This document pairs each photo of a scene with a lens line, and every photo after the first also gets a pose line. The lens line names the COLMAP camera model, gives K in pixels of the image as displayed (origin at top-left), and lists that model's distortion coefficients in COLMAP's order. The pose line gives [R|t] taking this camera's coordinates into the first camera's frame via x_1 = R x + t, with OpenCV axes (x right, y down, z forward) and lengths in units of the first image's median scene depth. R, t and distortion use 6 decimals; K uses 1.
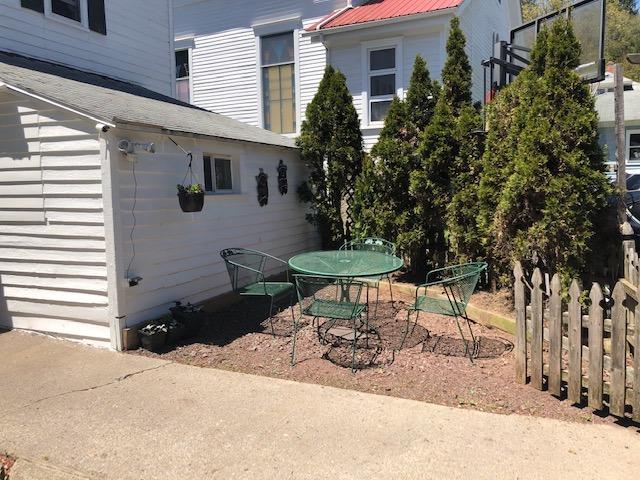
lens RADIAL K [[528.3, 0, 323.7], [0, 528.3, 233.7], [0, 0, 1]] dist [0.010039, 0.002476]
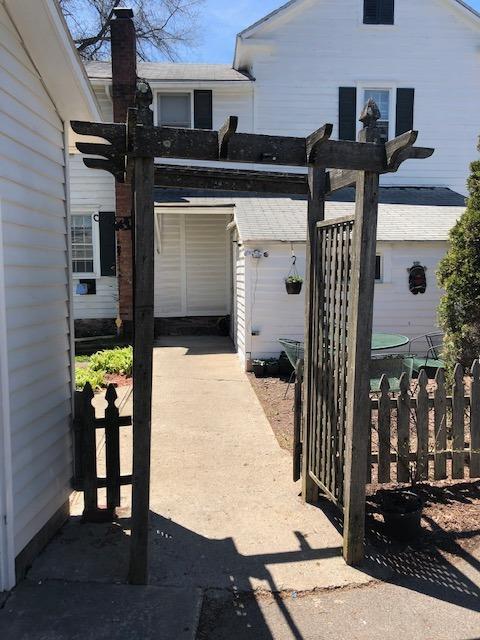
lens RADIAL K [[528.3, 0, 244.7], [0, 528.3, 323.4], [0, 0, 1]] dist [0.010039, 0.002476]
pose [[0.442460, 0.095910, -0.891645, 1.146326], [-0.086538, 0.994191, 0.063998, -0.046175], [0.892603, 0.048845, 0.448190, 0.215502]]
